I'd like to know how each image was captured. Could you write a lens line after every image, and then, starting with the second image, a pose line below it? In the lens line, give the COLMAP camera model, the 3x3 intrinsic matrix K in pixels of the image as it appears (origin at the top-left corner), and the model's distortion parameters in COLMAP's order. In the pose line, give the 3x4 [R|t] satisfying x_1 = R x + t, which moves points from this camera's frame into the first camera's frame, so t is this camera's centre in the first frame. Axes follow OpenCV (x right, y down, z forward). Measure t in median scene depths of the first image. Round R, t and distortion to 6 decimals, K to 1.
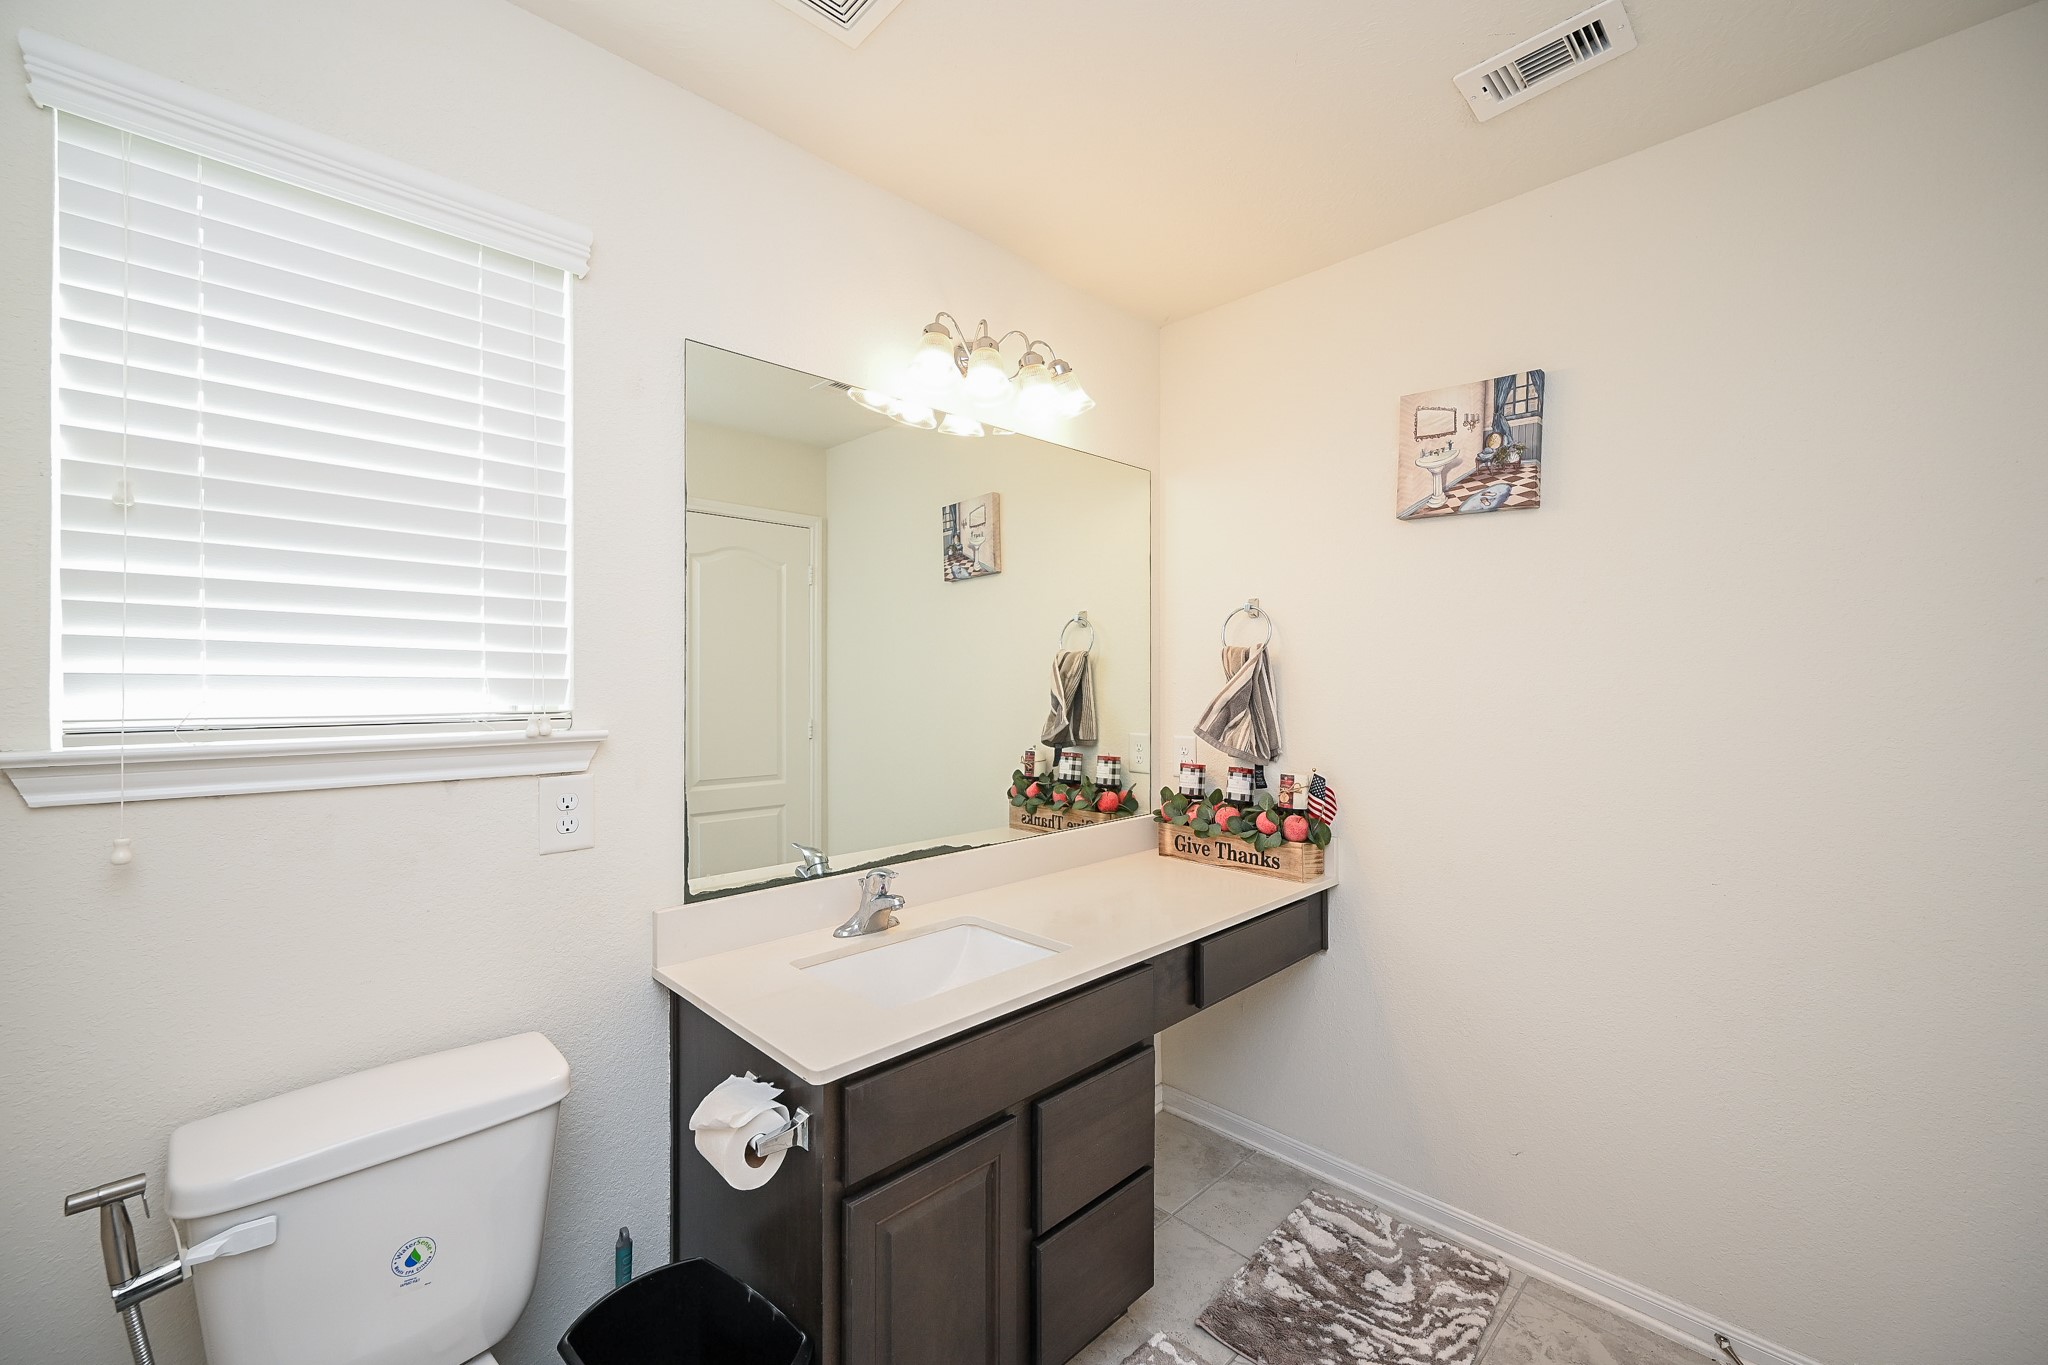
lens RADIAL K [[817.6, 0, 1015.7], [0, 817.6, 676.6], [0, 0, 1]] dist [-0.005522, -0.000248]
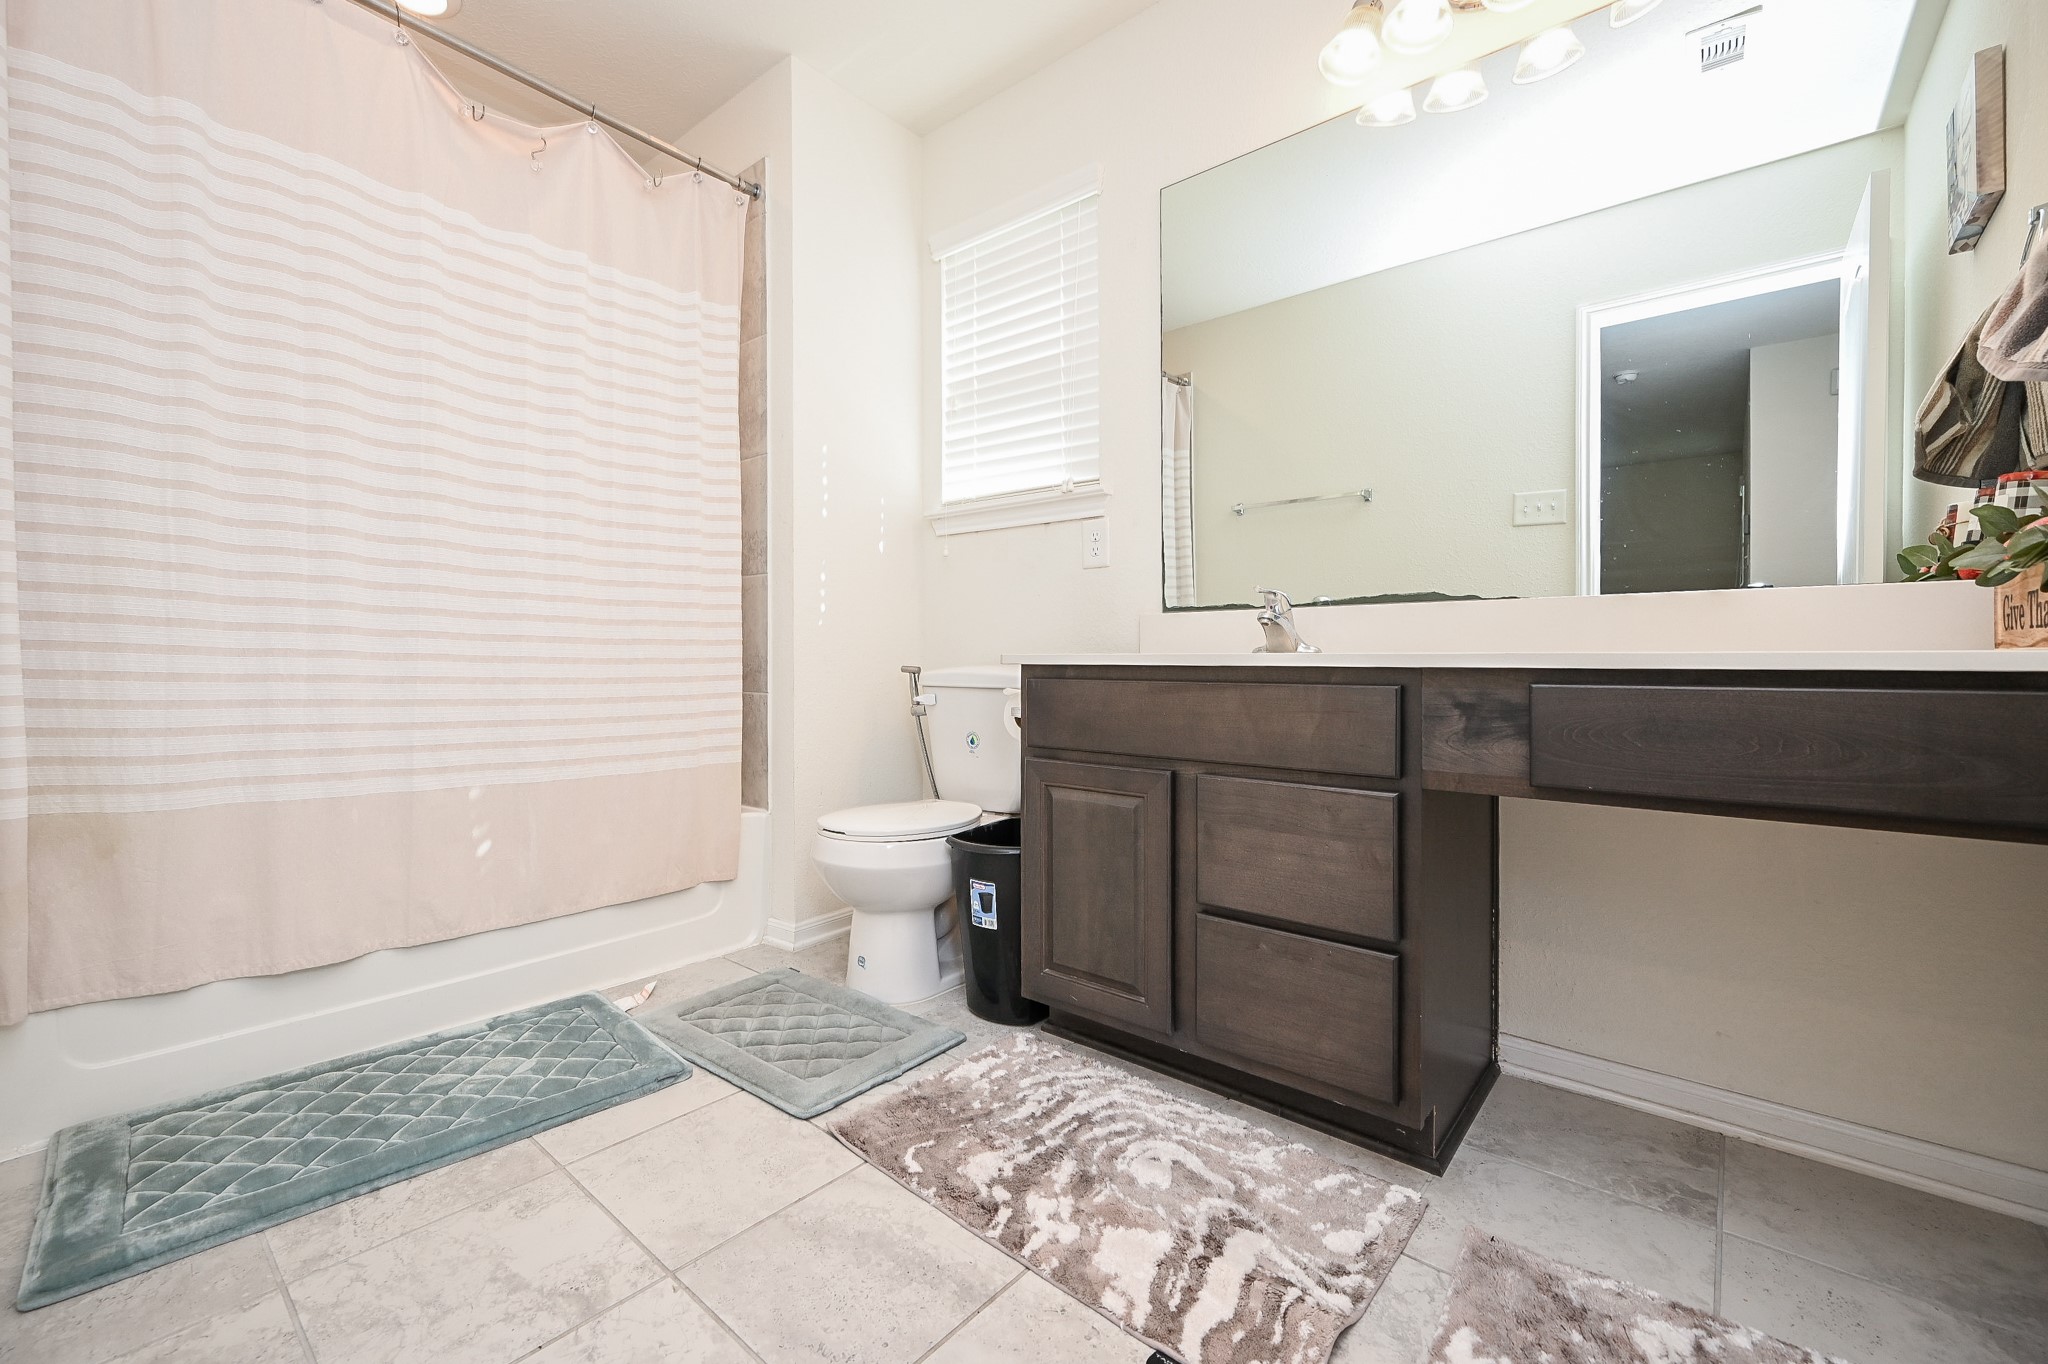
lens RADIAL K [[817.6, 0, 1015.7], [0, 817.6, 676.1], [0, 0, 1]] dist [-0.005522, -0.000248]
pose [[0.106804, 0.036548, -0.993608, 1.071967], [-0.001239, 0.999328, 0.036626, 0.387719], [0.994279, -0.002680, 0.106777, 0.714790]]
